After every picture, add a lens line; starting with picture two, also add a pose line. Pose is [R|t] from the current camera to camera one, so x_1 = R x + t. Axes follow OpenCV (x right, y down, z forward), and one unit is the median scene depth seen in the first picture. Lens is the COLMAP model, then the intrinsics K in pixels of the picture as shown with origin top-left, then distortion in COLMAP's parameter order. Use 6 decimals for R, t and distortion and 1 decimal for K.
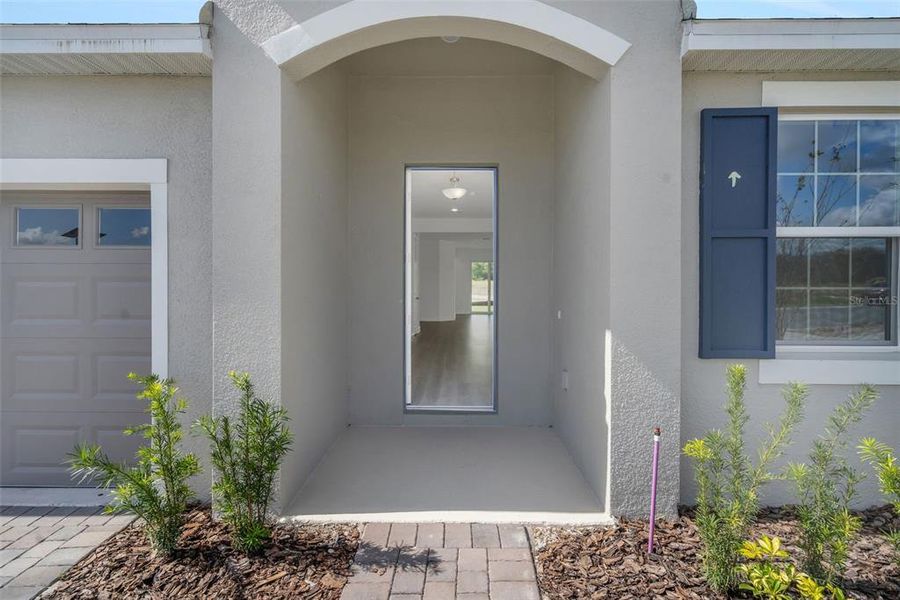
lens RADIAL K [[412.4, 0, 450.0], [0, 412.4, 300.0], [0, 0, 1]] dist [-0.002807, -0.000399]
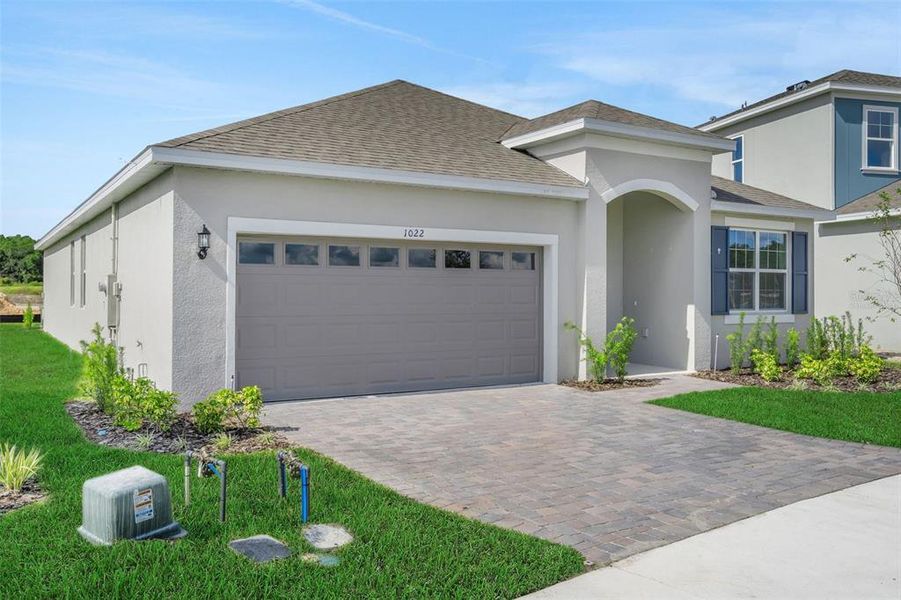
lens RADIAL K [[747.8, 0, 450.5], [0, 747.8, 300.0], [0, 0, 1]] dist [0.048430, -0.001525]
pose [[0.843309, -0.004793, 0.537407, -3.598171], [0.005973, 0.999982, -0.000454, 0.028450], [-0.537395, 0.003593, 0.843323, -2.326347]]
